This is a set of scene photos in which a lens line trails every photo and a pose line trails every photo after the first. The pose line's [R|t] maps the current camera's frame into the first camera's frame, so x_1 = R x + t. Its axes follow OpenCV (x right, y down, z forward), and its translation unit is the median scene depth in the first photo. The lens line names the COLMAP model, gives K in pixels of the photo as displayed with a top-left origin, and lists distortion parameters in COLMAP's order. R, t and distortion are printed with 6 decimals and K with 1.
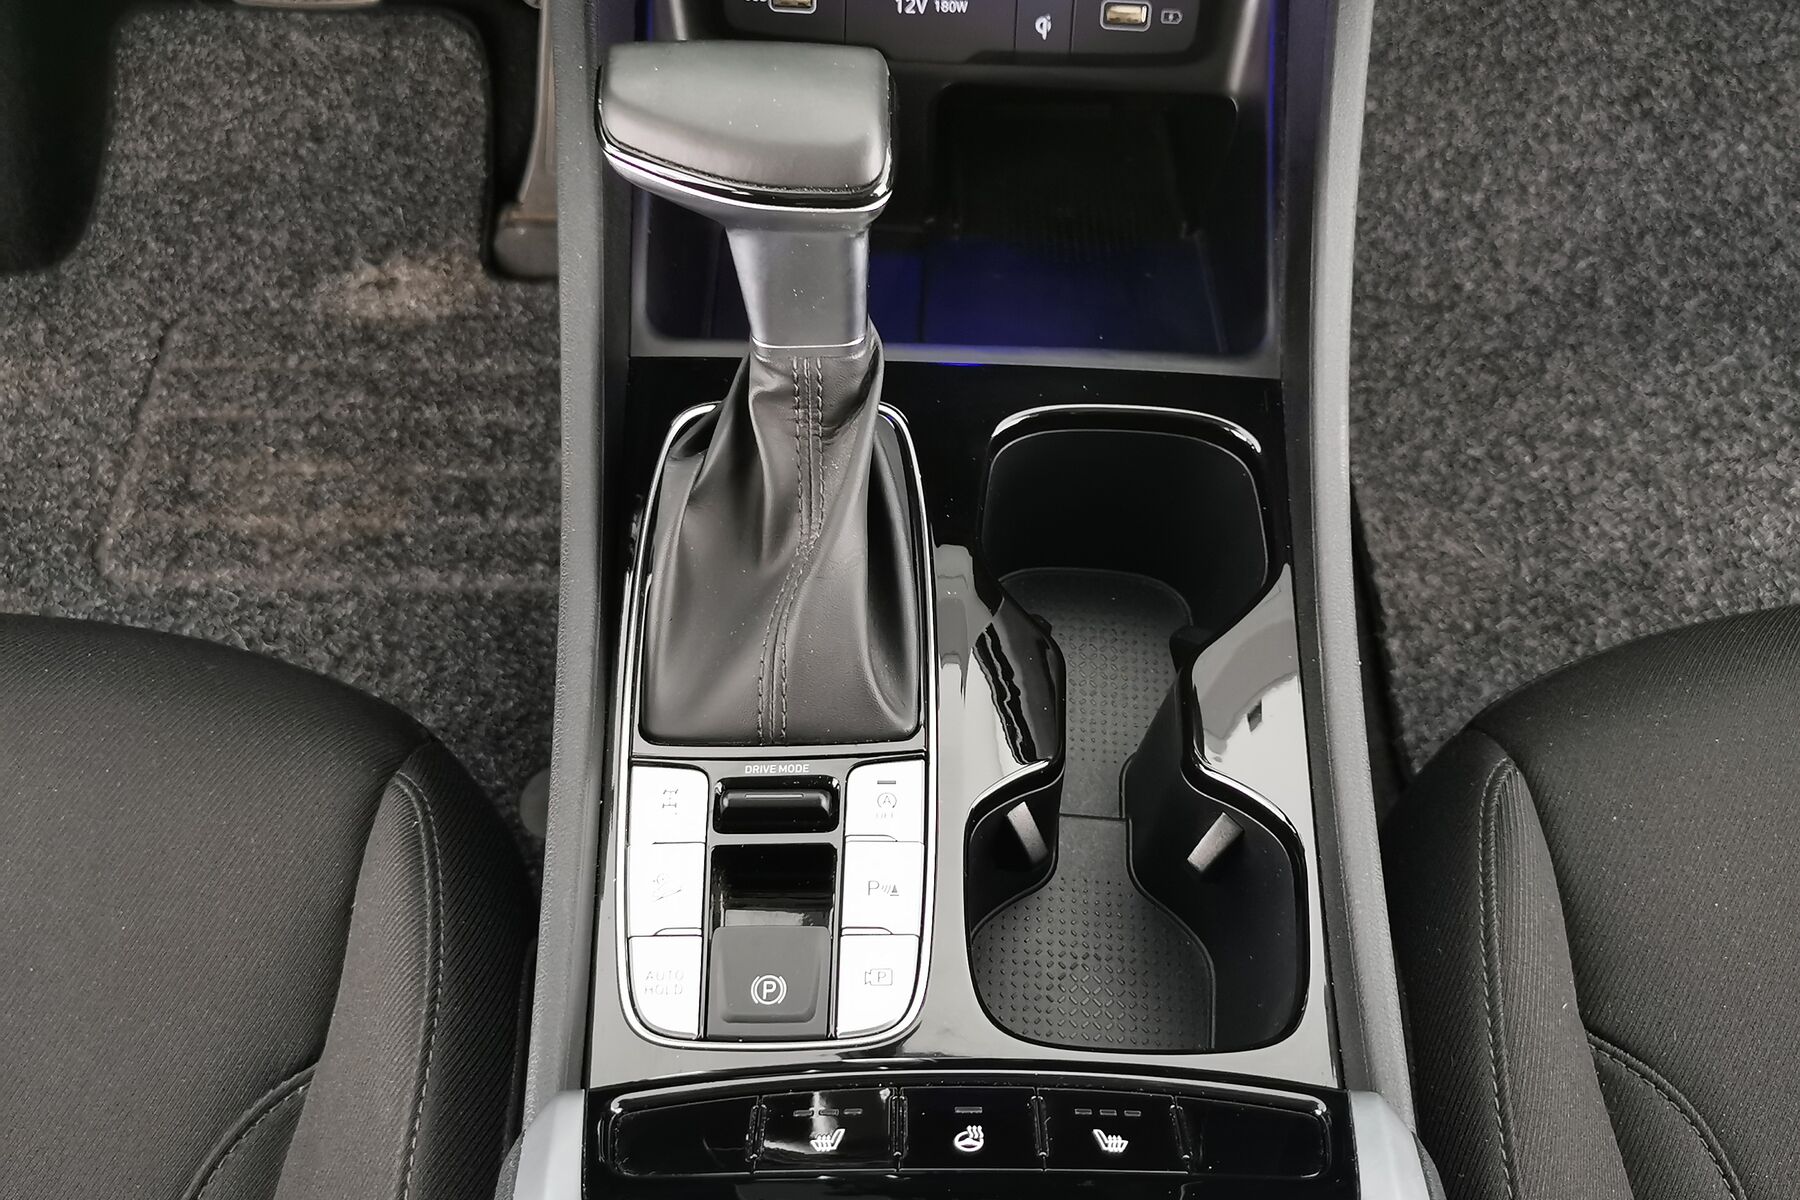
lens RADIAL K [[1789.9, 0, 905.5], [0, 1789.9, 594.1], [0, 0, 1]] dist [0.027792, -0.013546]
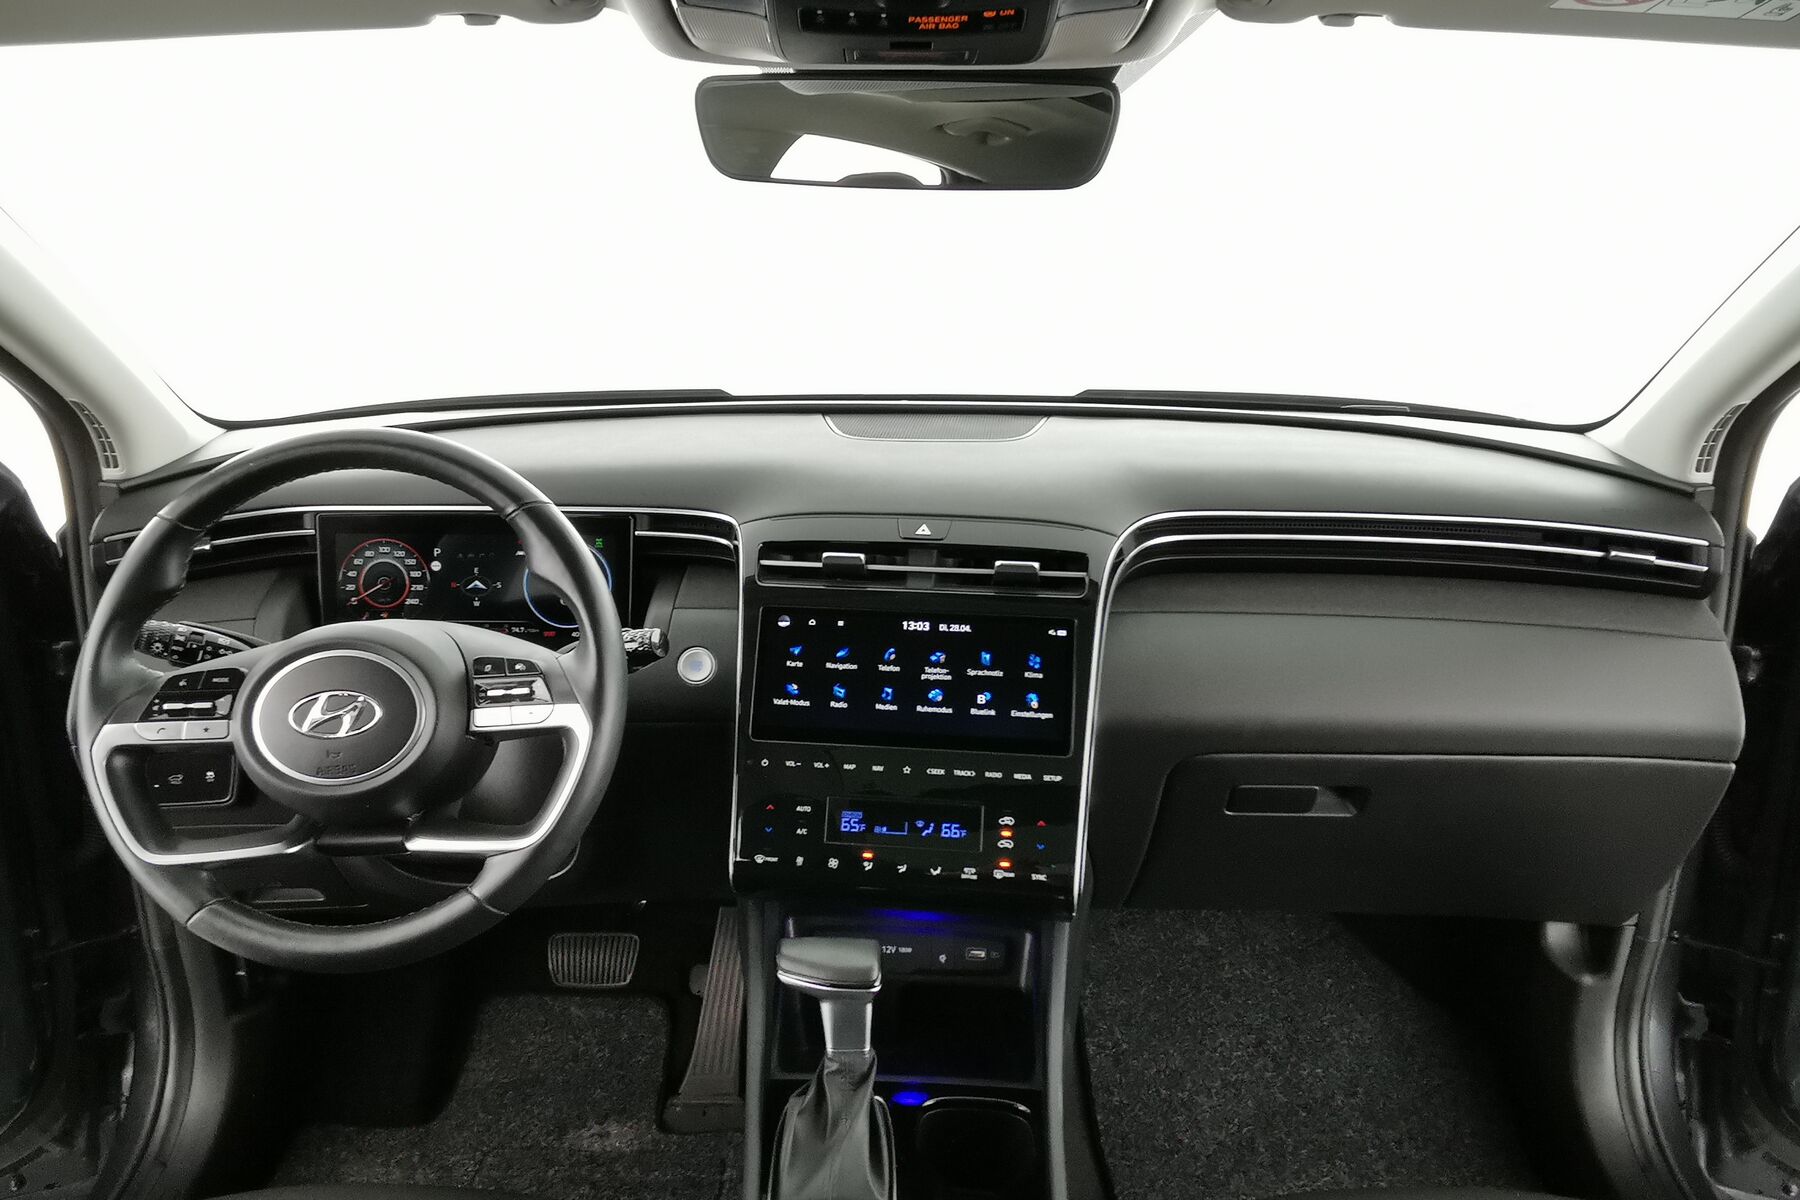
lens RADIAL K [[1363.1, 0, 894.7], [0, 1363.1, 624.2], [0, 0, 1]] dist [0.102546, -0.248637]
pose [[0.999909, 0.013342, 0.002215, 0.000457], [-0.009200, 0.791058, -0.611672, 0.280951], [-0.009913, 0.611596, 0.791108, -0.455951]]
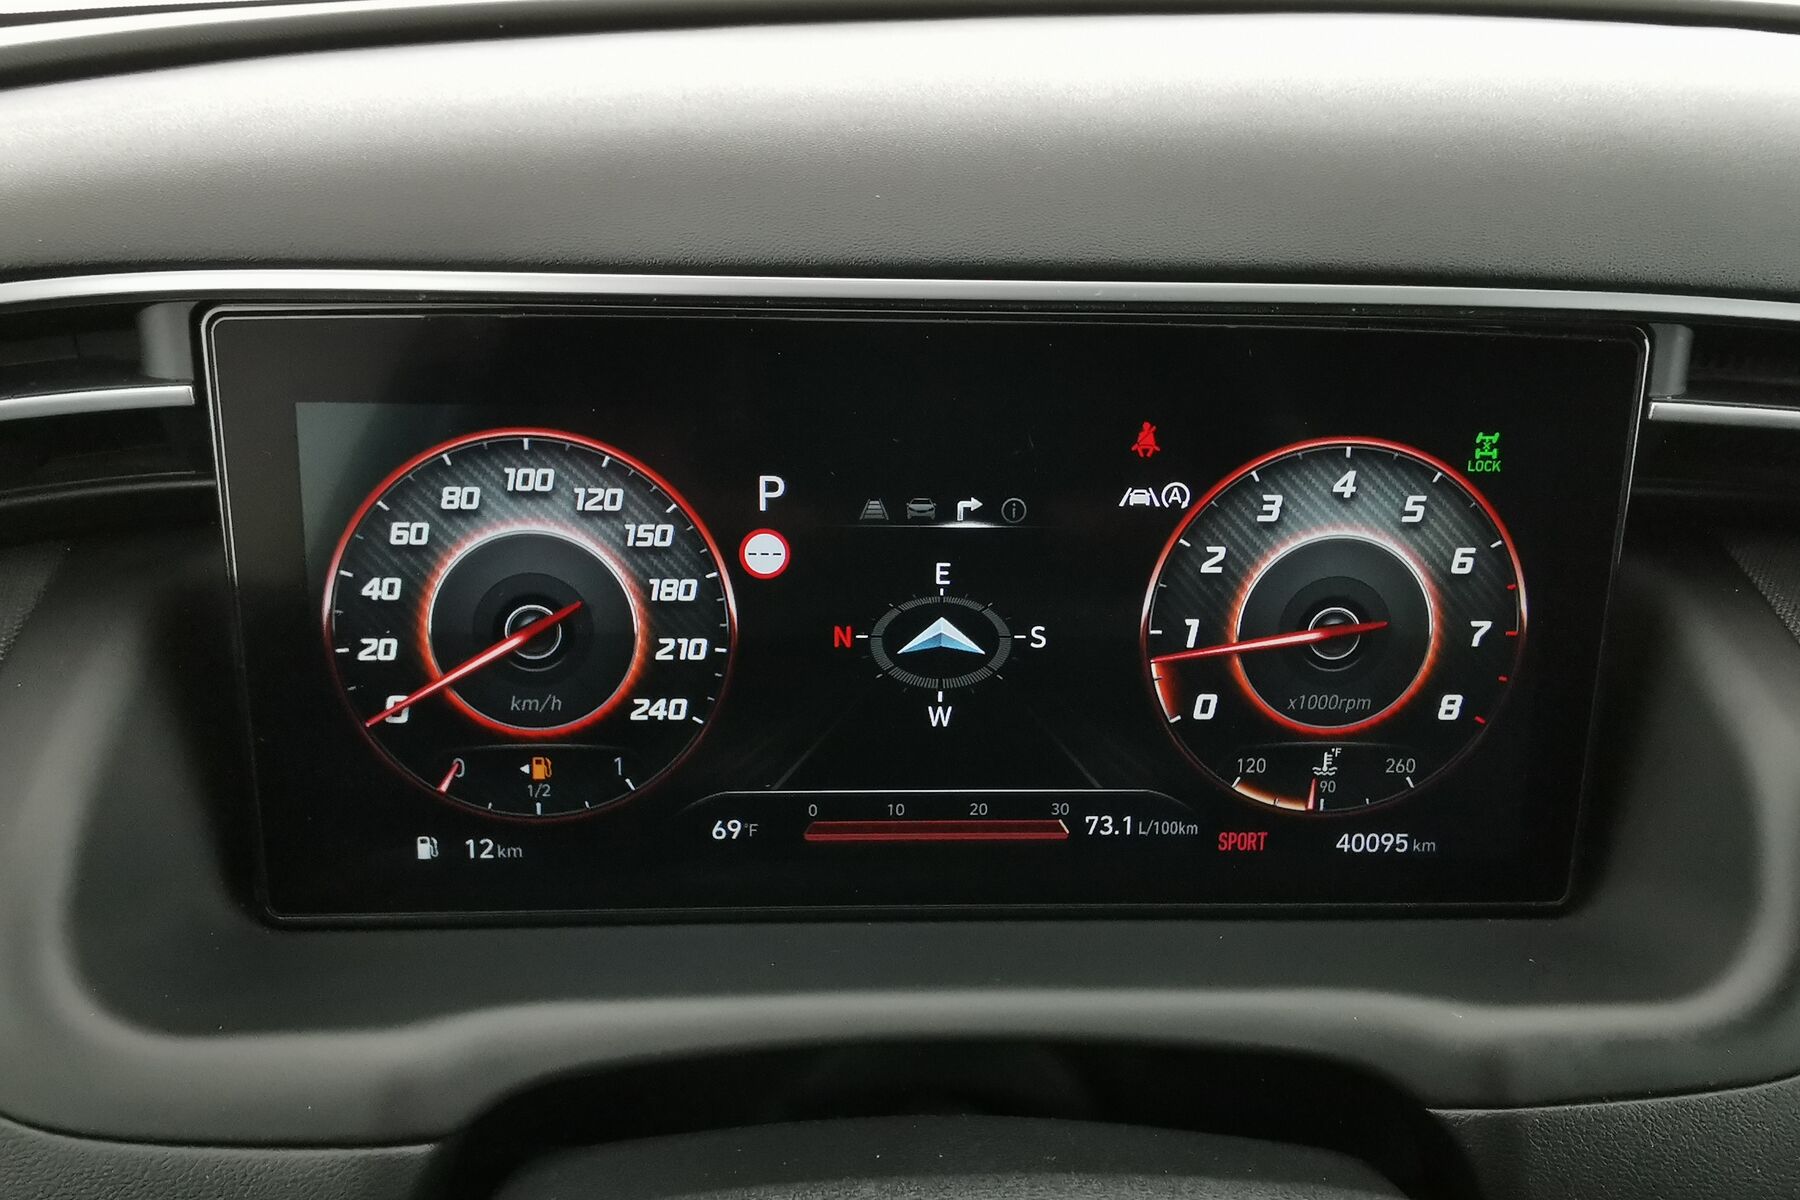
lens RADIAL K [[1363.1, 0, 894.7], [0, 1363.1, 624.2], [0, 0, 1]] dist [0.102546, -0.248637]
pose [[0.997698, 0.011872, 0.066762, -0.376049], [0.022580, 0.870202, -0.492178, -0.322961], [-0.063940, 0.492553, 0.867931, 0.214650]]
